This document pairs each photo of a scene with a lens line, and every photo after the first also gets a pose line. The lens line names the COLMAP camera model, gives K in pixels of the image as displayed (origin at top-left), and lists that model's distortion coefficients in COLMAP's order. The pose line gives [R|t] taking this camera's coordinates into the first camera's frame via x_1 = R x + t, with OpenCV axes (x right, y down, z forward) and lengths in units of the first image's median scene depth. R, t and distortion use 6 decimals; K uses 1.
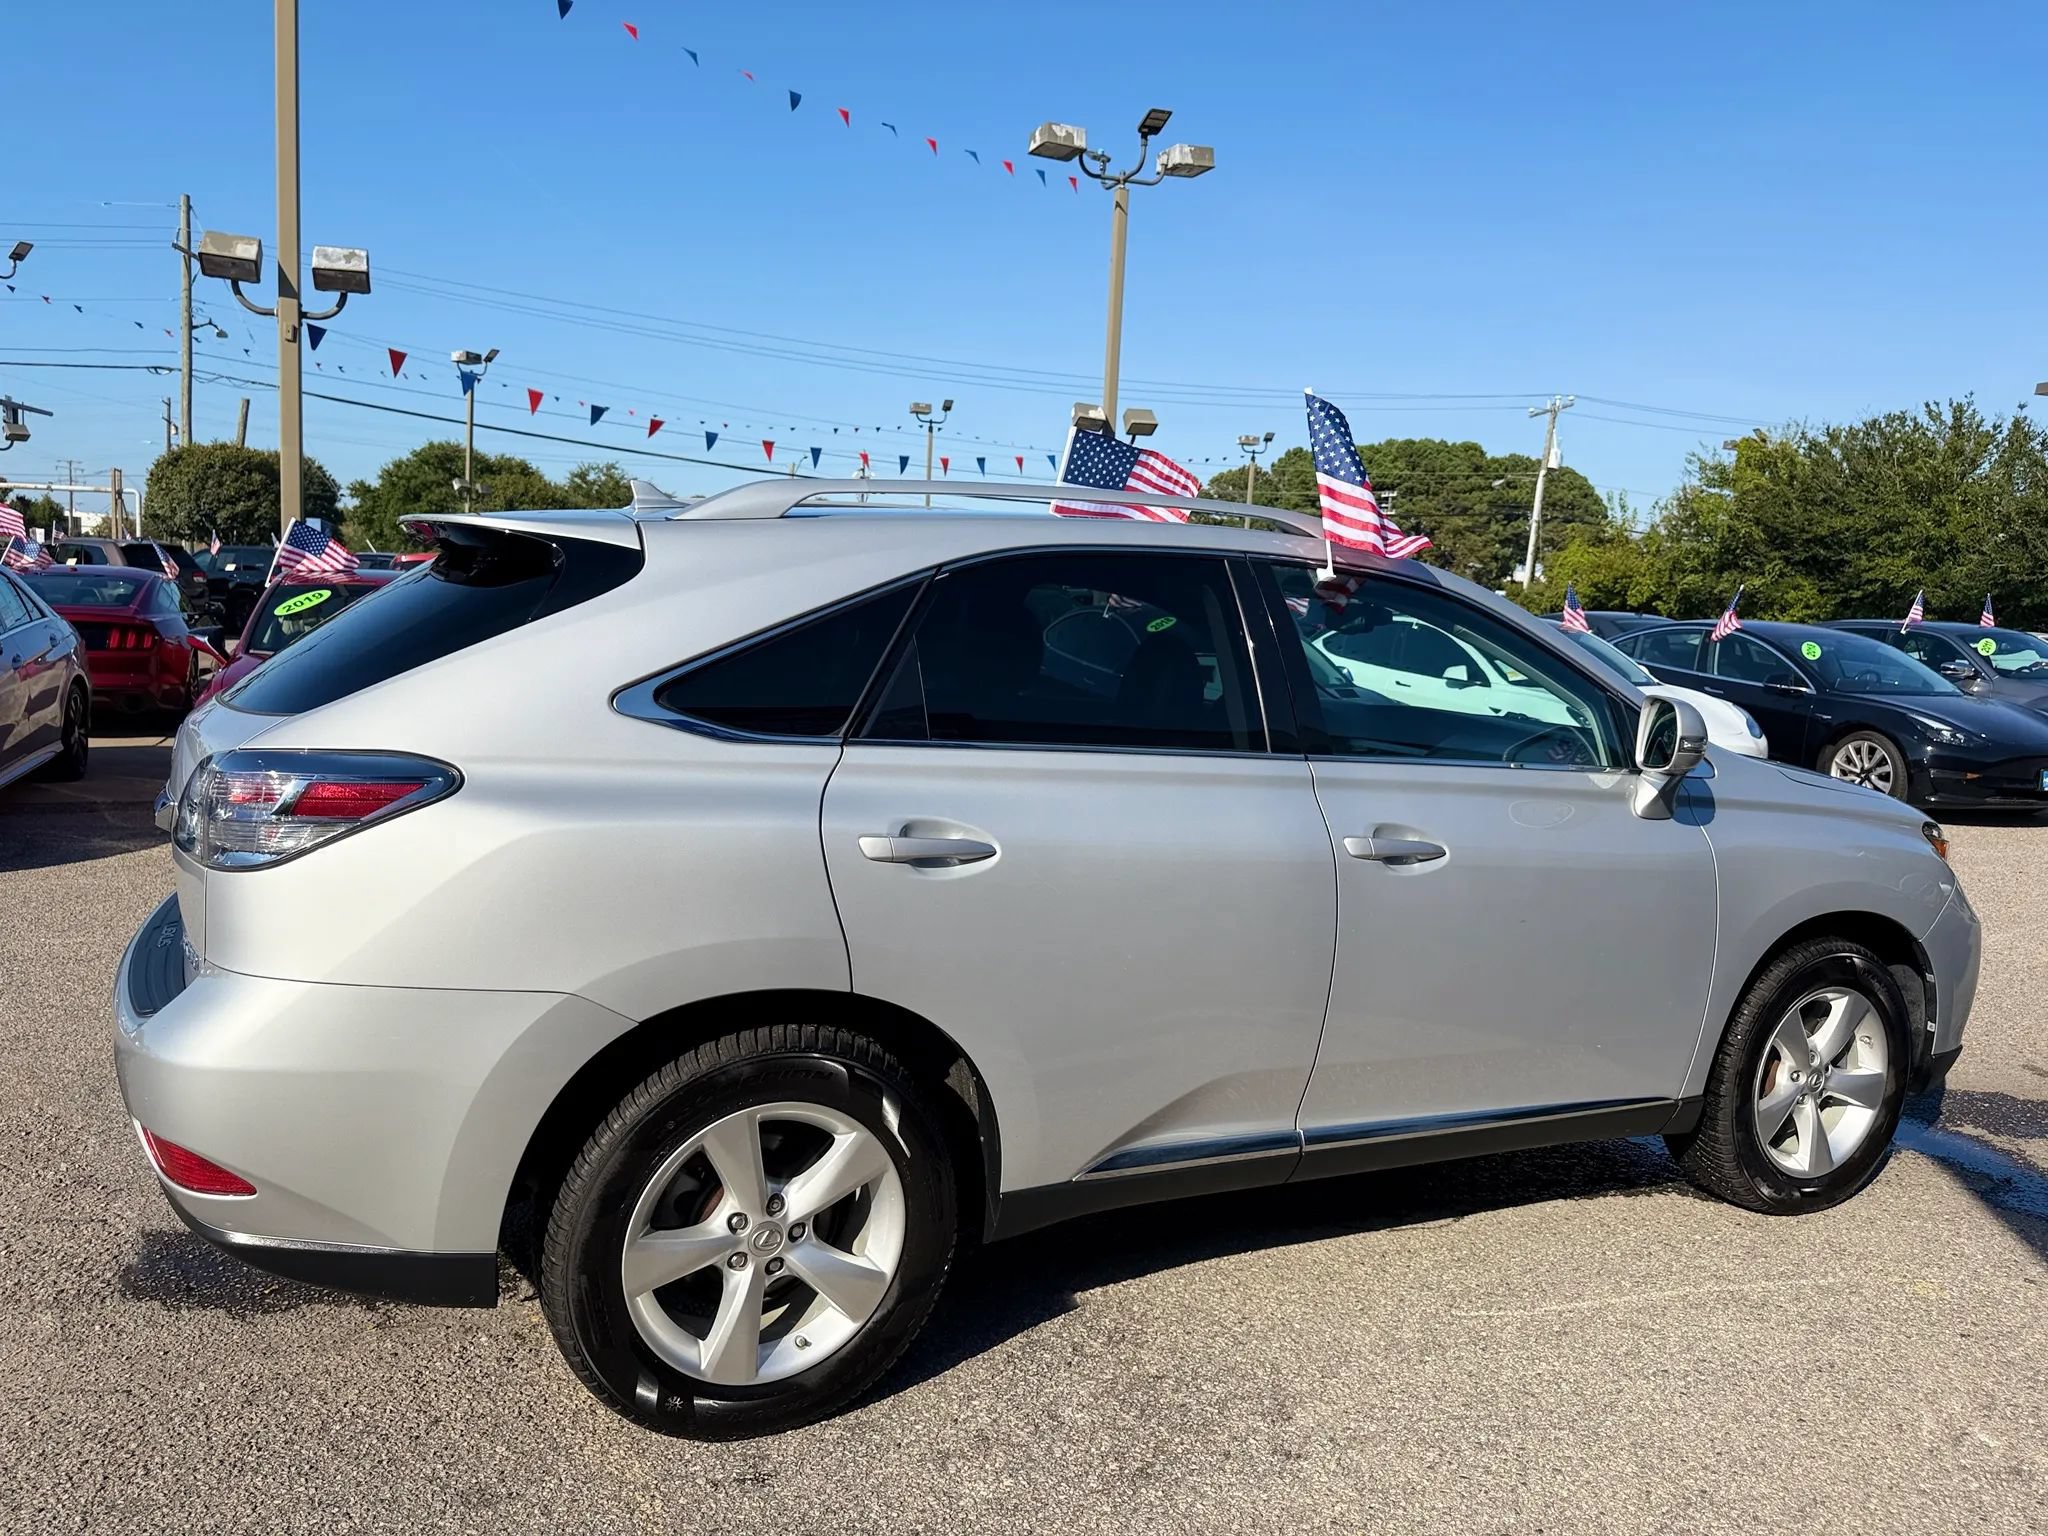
lens RADIAL K [[1466.9, 0, 1026.8], [0, 1466.9, 775.2], [0, 0, 1]] dist [-0.002532, 0.001973]
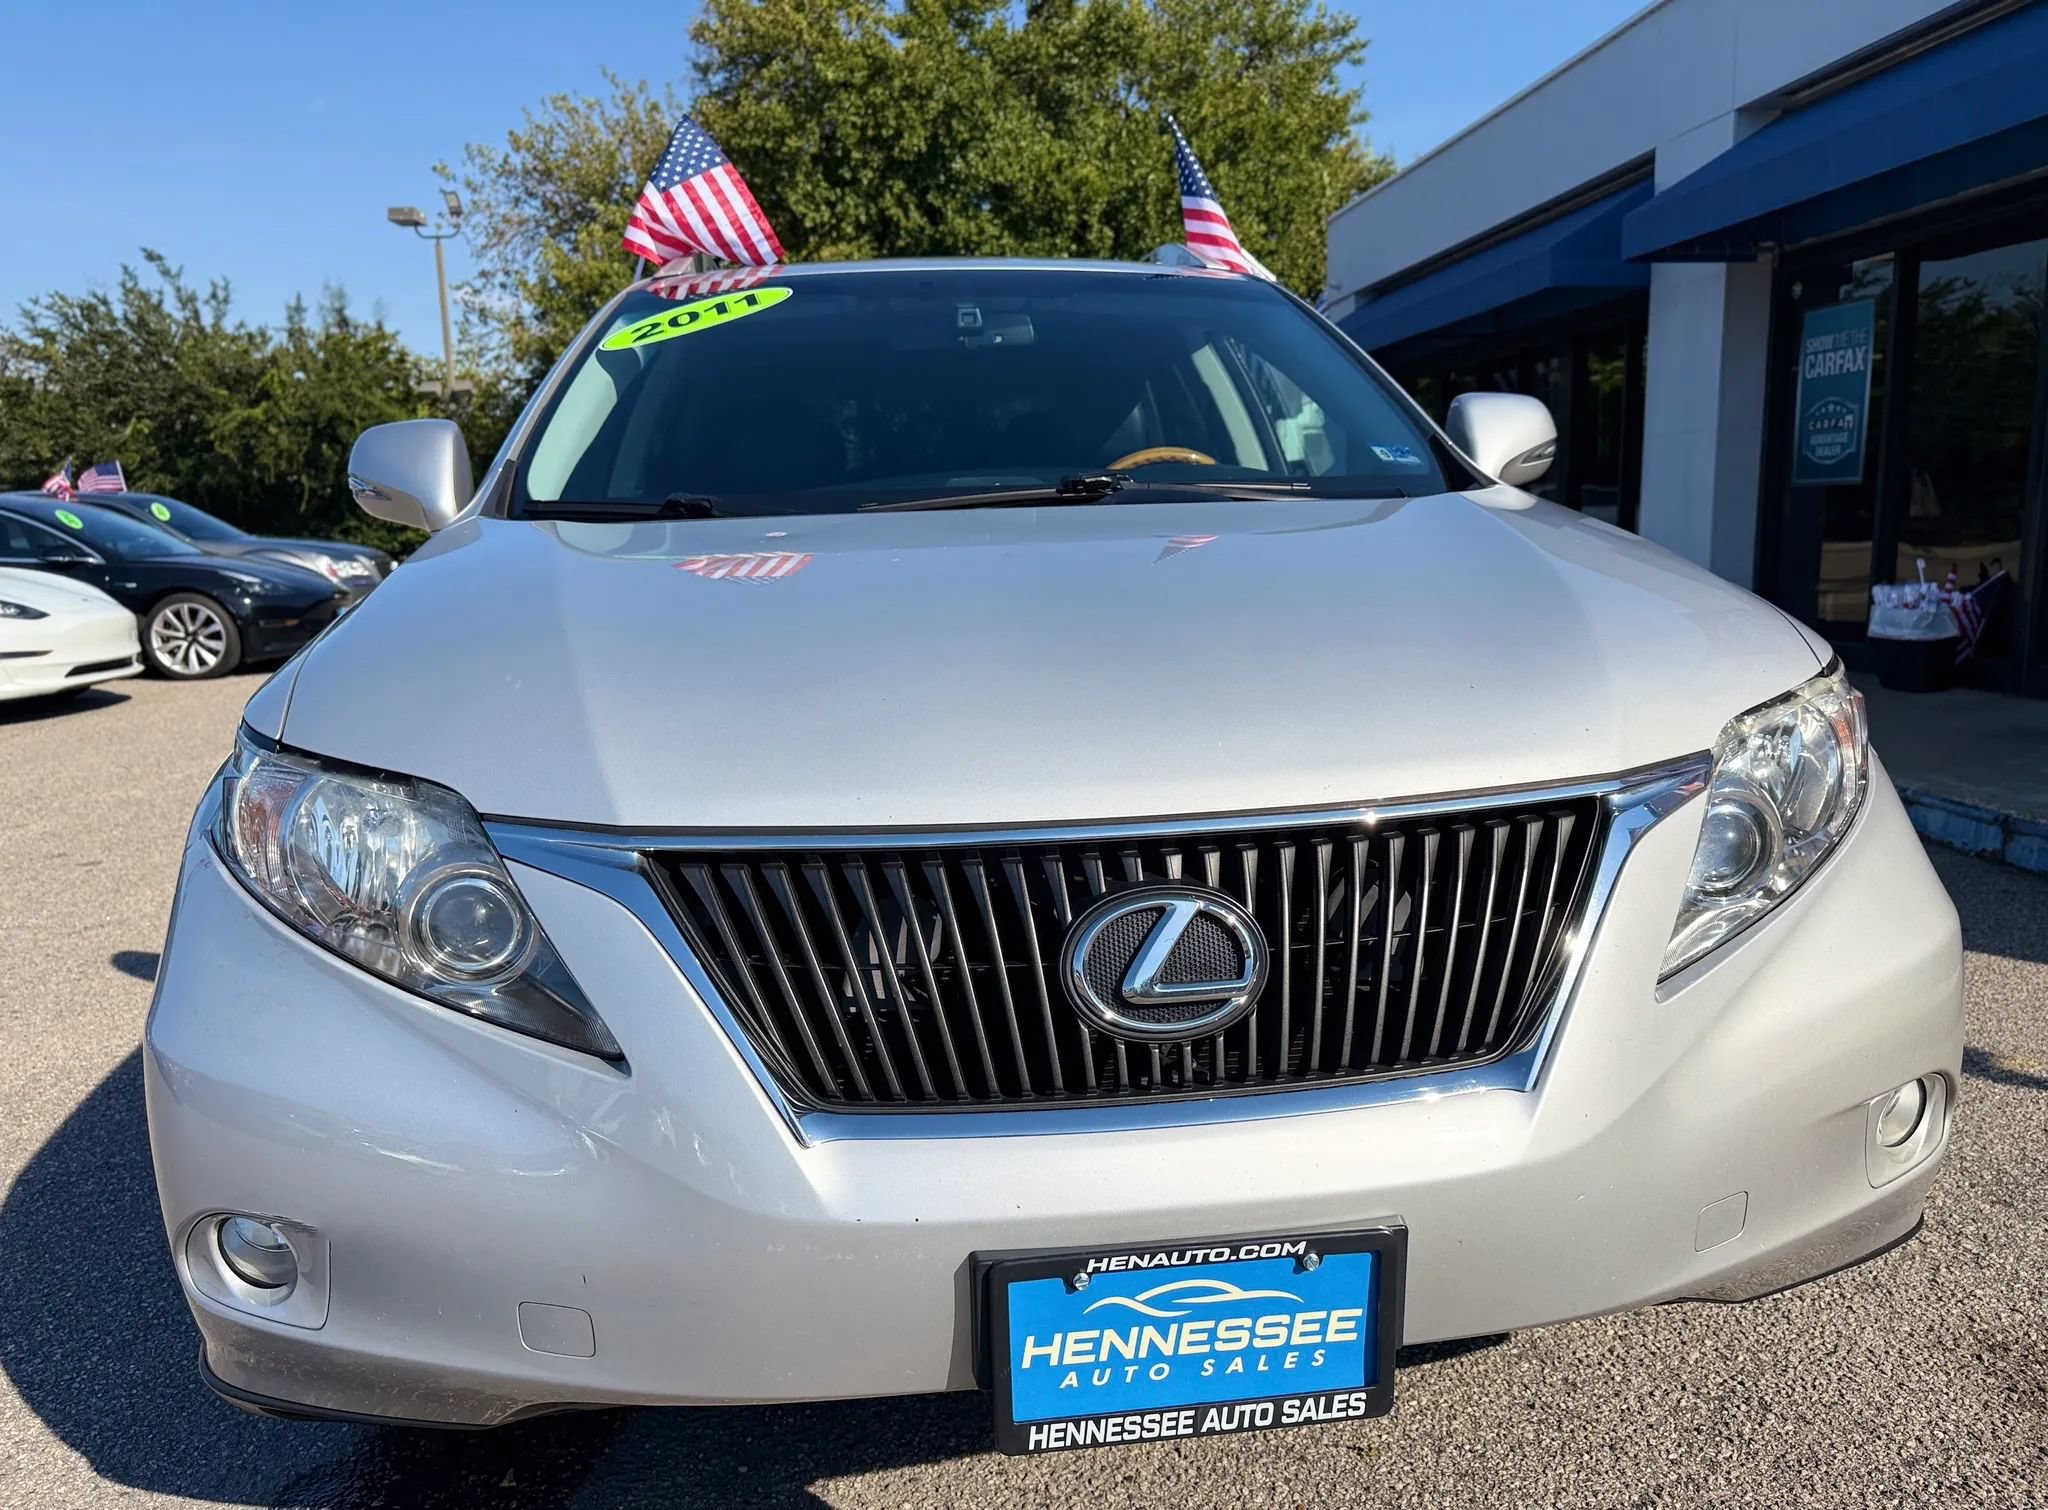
lens RADIAL K [[1543.1, 0, 1042.8], [0, 1543.1, 813.1], [0, 0, 1]] dist [0.007311, -0.005018]
pose [[0.257891, -0.236069, 0.936890, -0.286464], [0.161269, 0.966605, 0.199165, -0.000924], [-0.952620, 0.099729, 0.287350, 0.169626]]
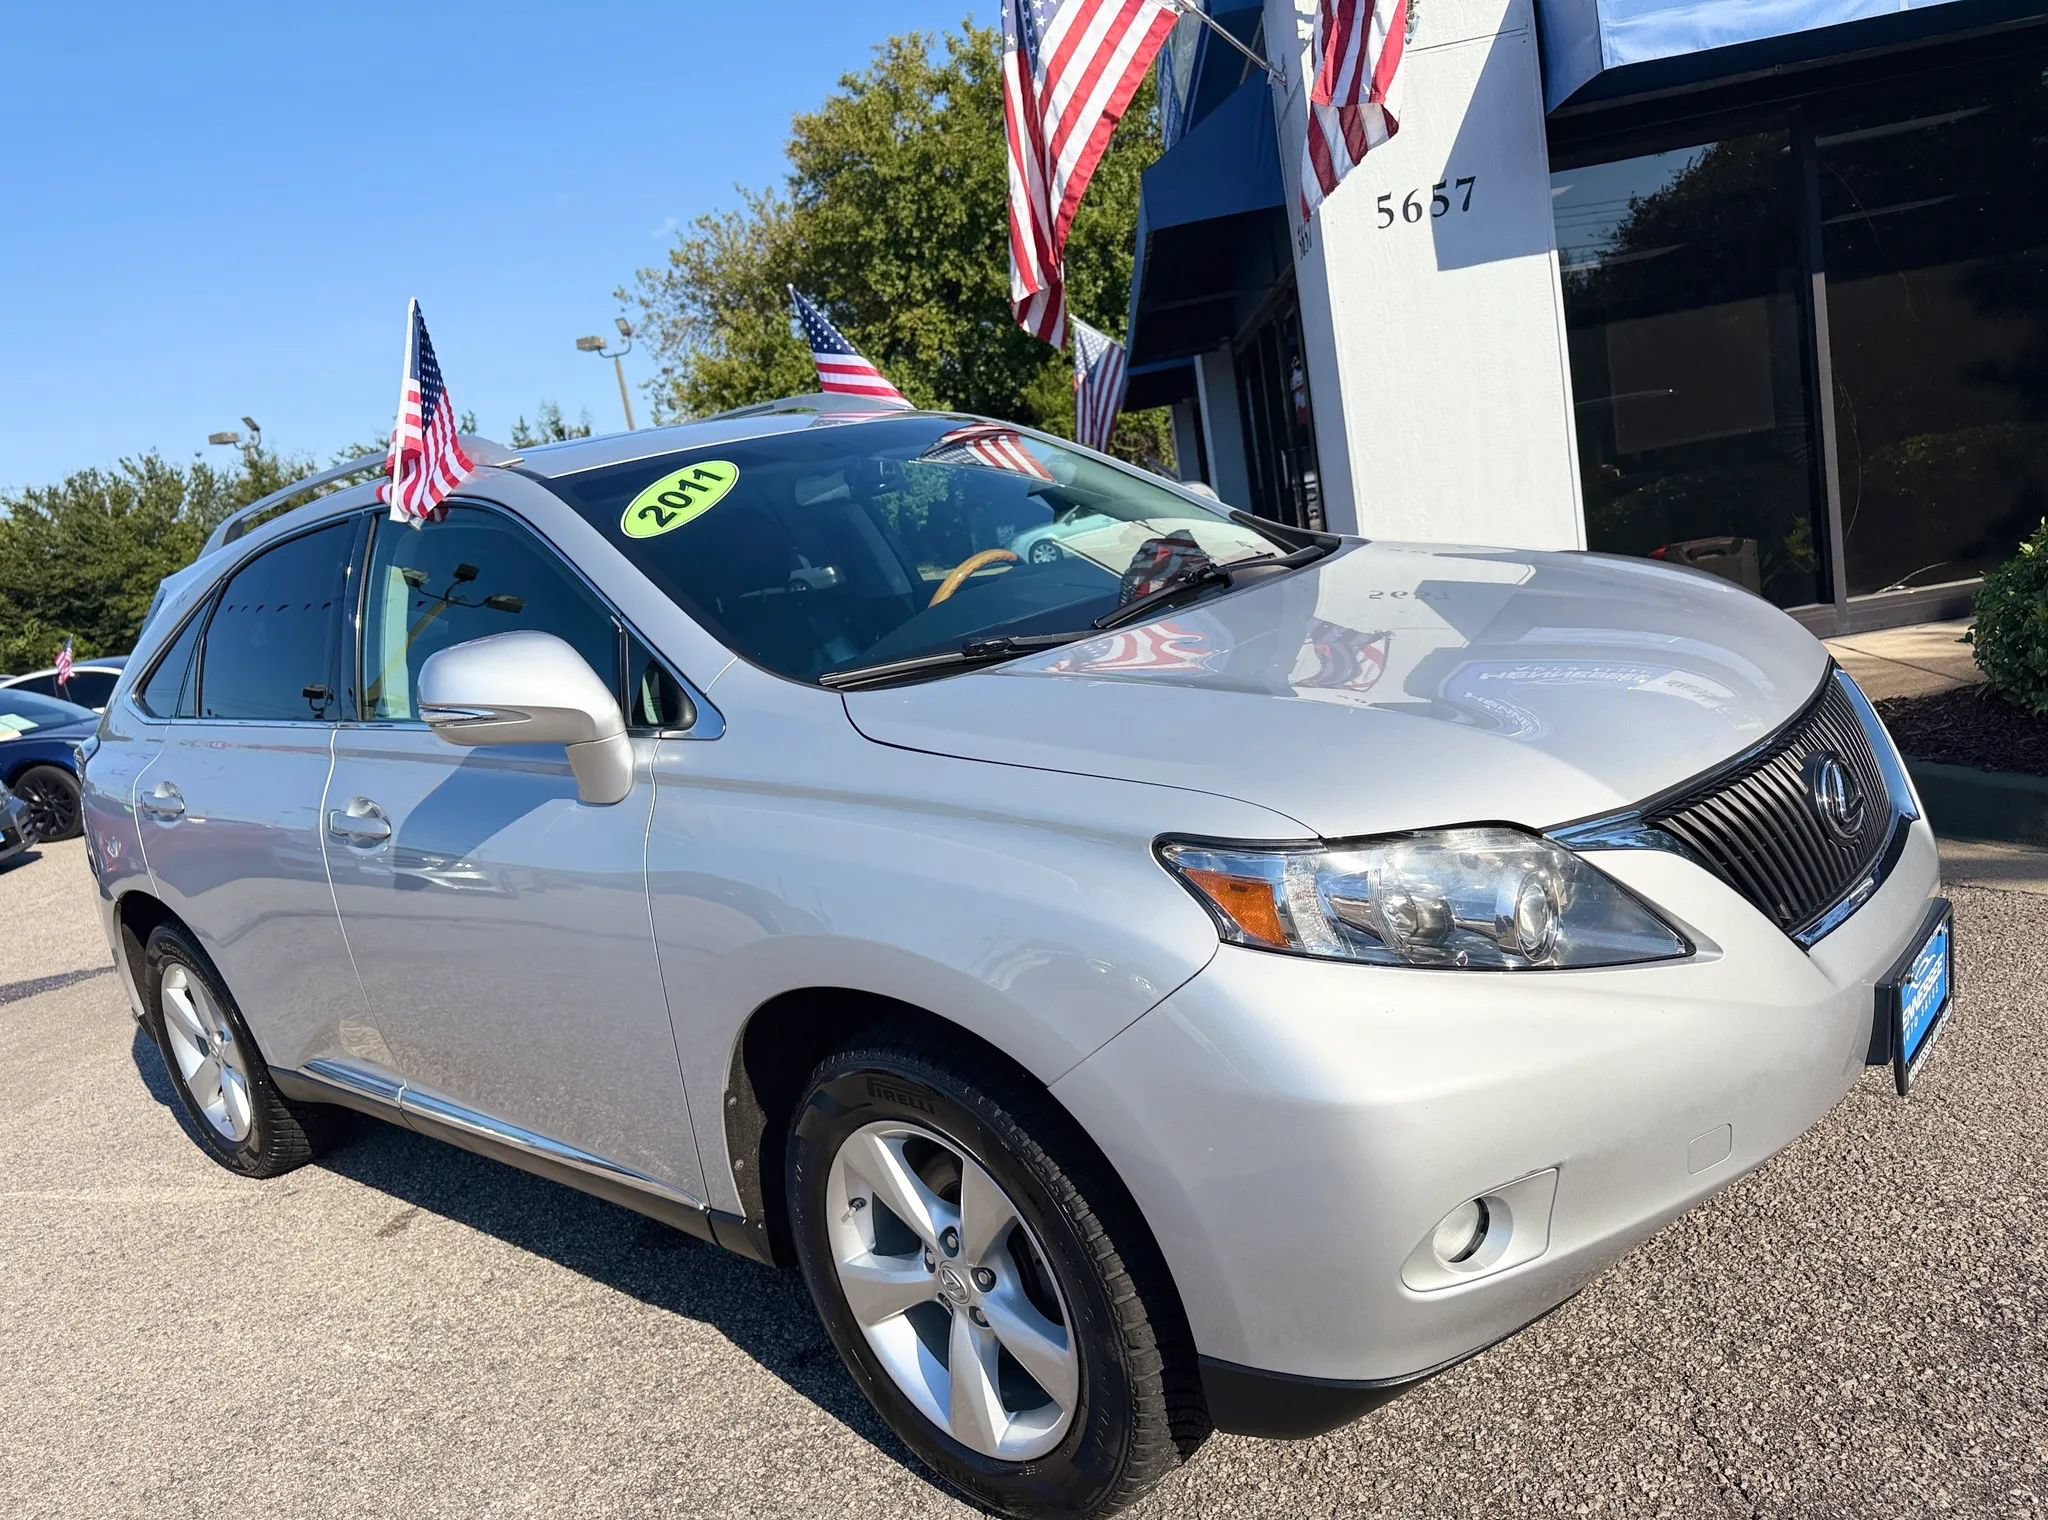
lens RADIAL K [[1506.3, 0, 996.9], [0, 1506.3, 809.7], [0, 0, 1]] dist [0.005847, -0.004635]
pose [[0.423454, -0.290152, 0.858195, -0.591450], [0.301559, 0.938442, 0.168487, 0.028269], [-0.854253, 0.187450, 0.484885, -0.314530]]
